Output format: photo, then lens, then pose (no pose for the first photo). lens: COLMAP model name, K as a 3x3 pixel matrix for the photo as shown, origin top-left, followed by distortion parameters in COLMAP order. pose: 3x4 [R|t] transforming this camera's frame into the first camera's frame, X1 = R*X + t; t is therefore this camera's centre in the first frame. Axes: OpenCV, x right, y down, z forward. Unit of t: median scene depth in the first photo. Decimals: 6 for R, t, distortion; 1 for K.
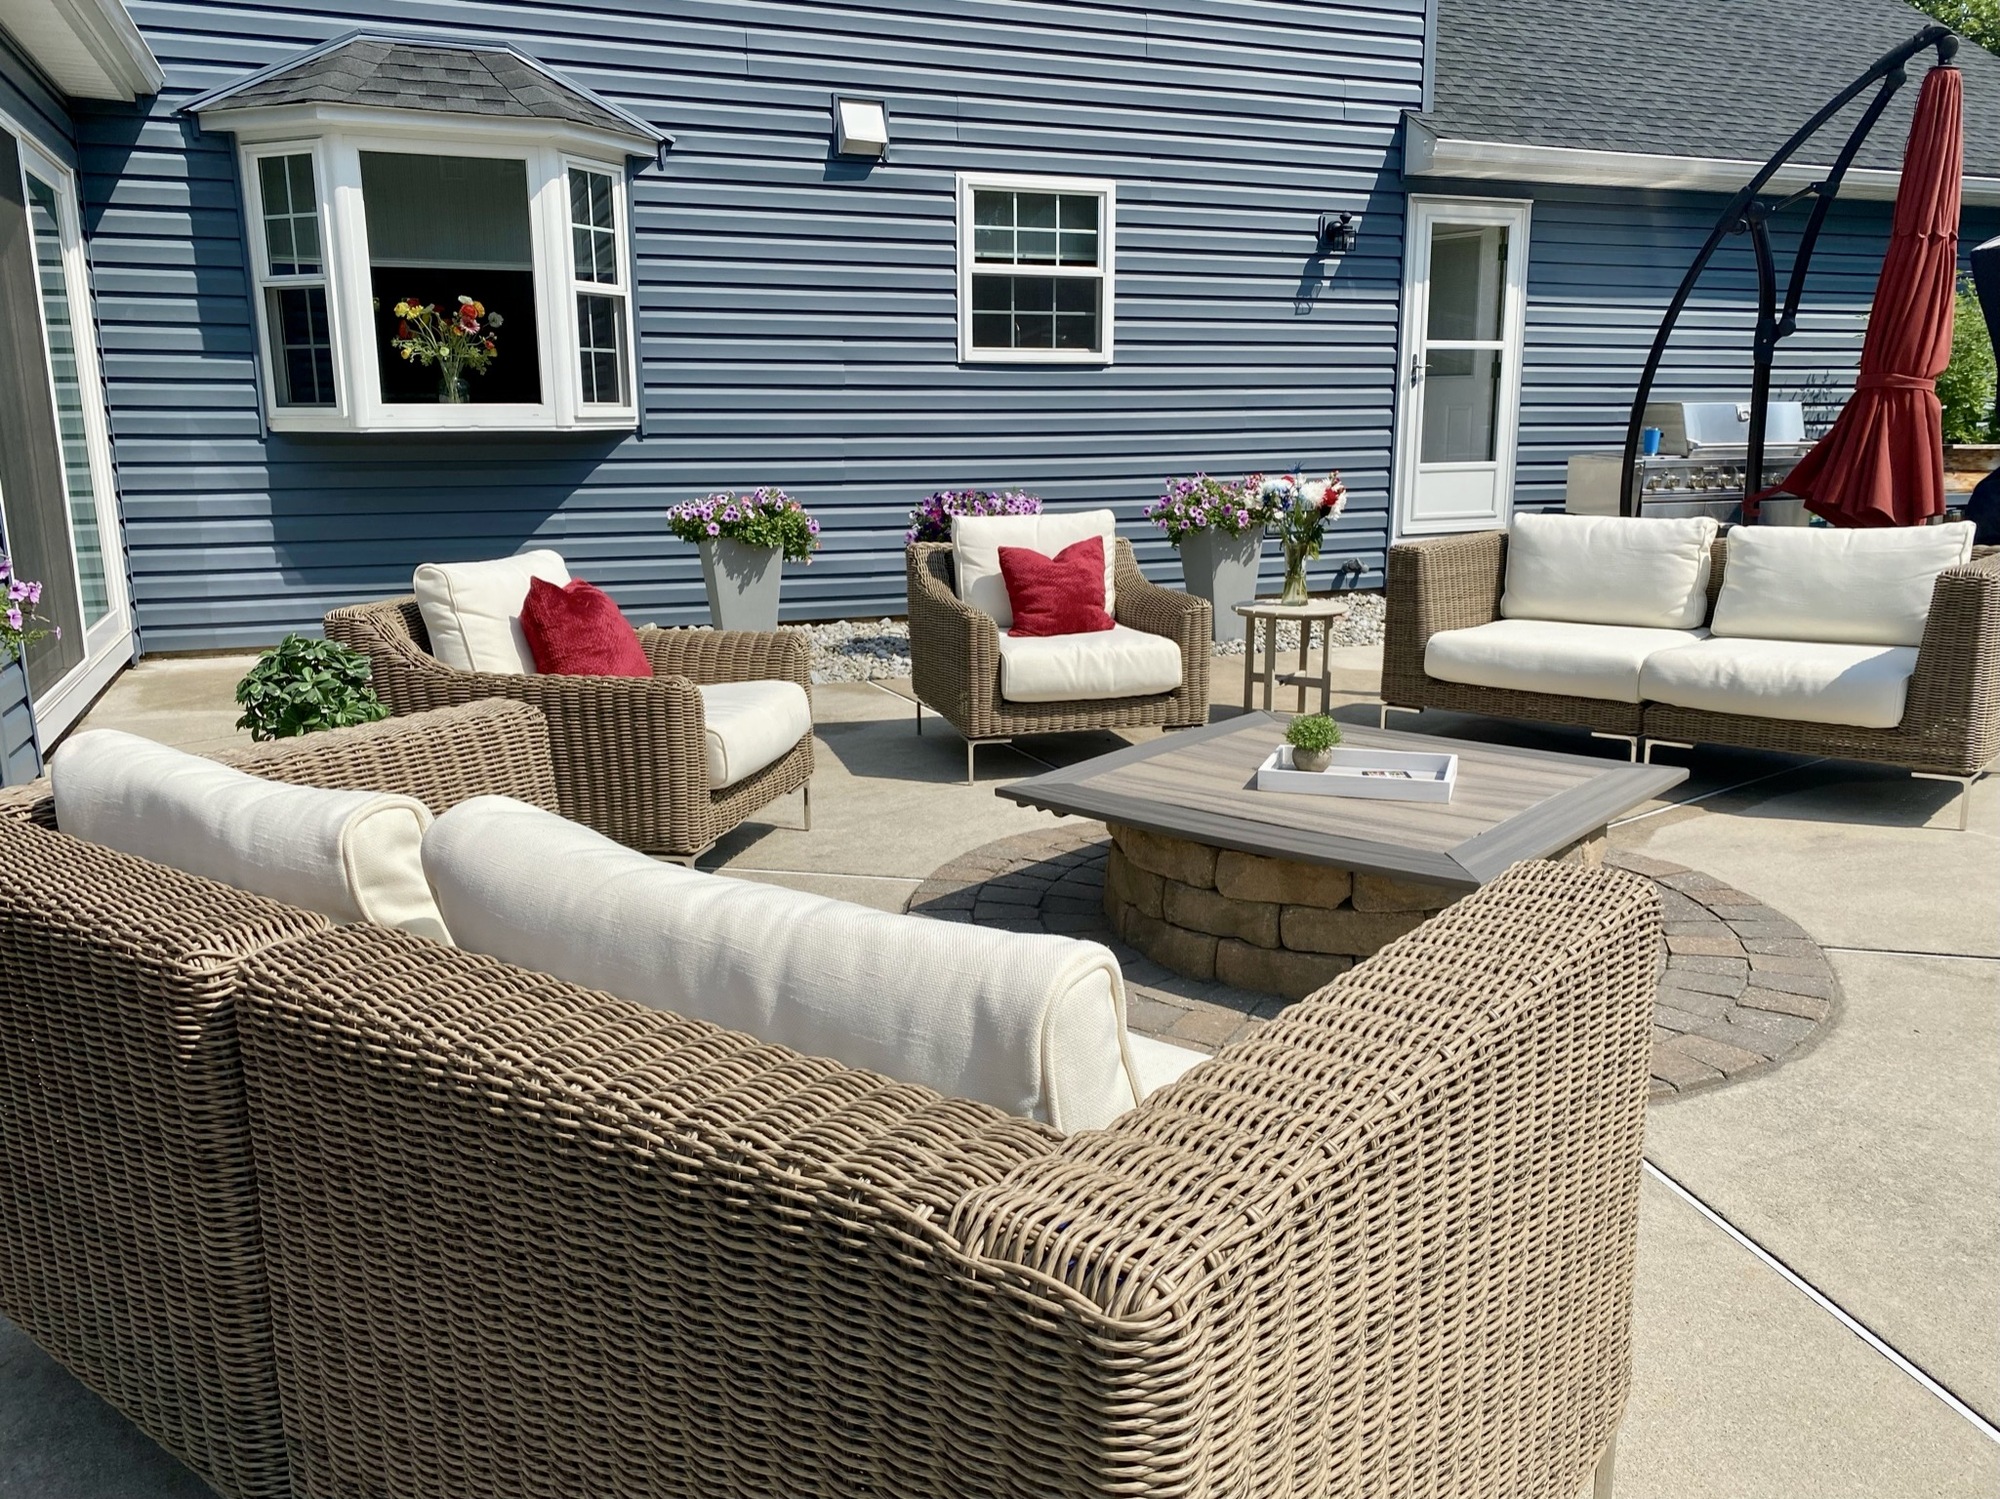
lens RADIAL K [[1513.4, 0, 1000.0], [0, 1513.4, 749.5], [0, 0, 1]] dist [0.149482, -0.306239]
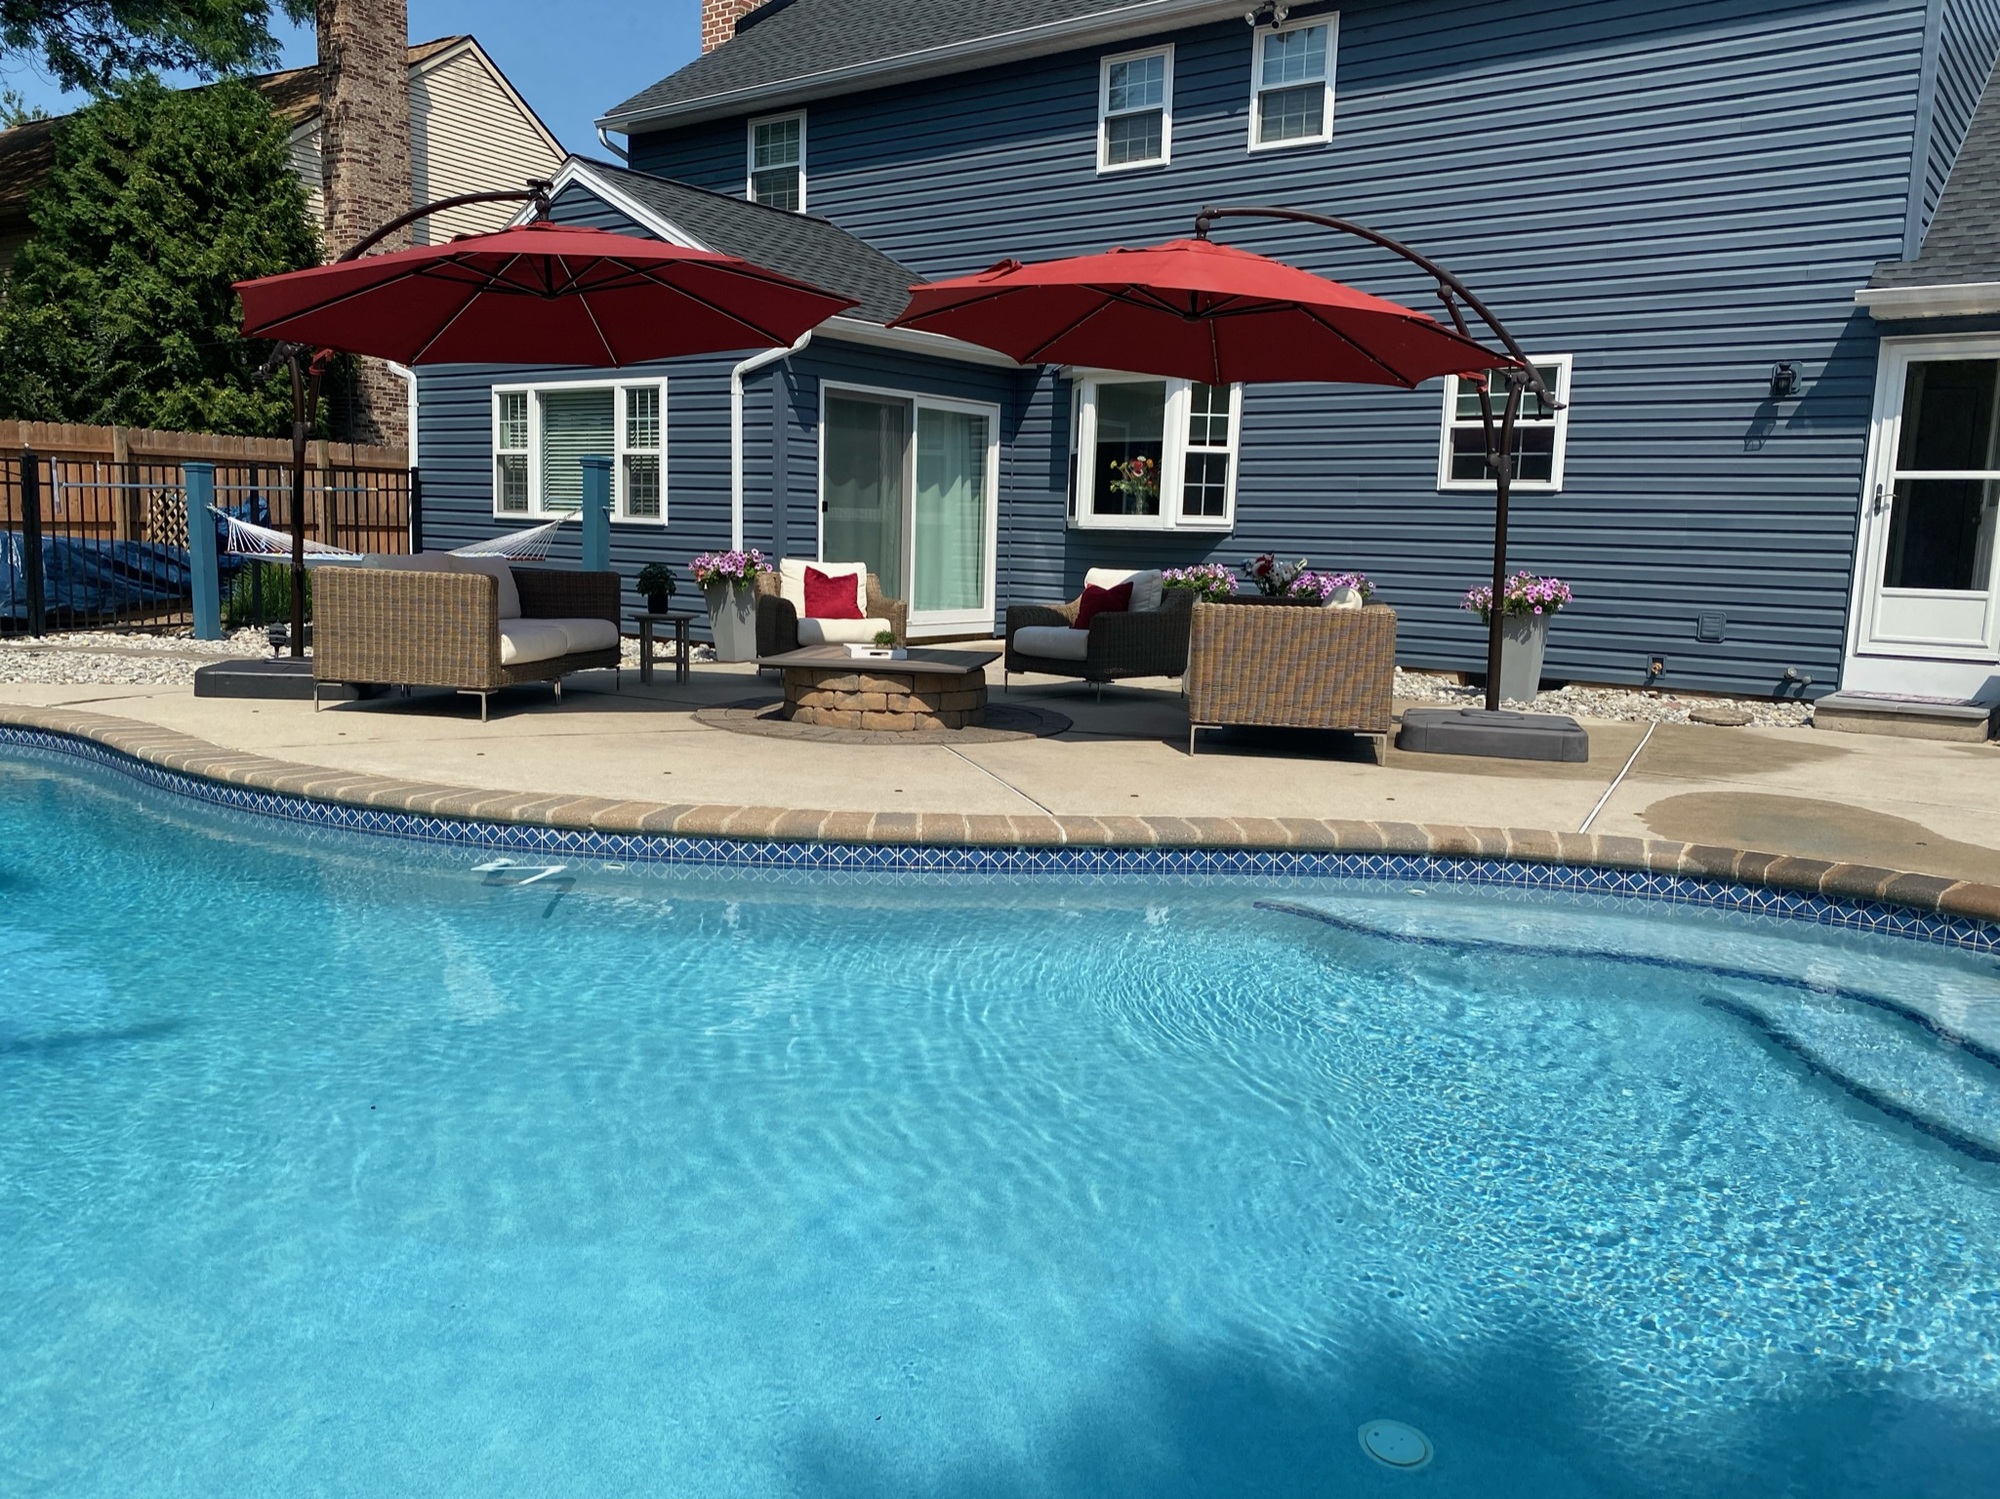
lens RADIAL K [[1526.7, 0, 992.6], [0, 1526.7, 743.6], [0, 0, 1]] dist [0.031527, -0.014765]
pose [[0.506723, 0.138843, -0.850855, 0.992016], [-0.217524, 0.975604, 0.029654, 0.018395], [0.834215, 0.170056, 0.524563, -0.031622]]
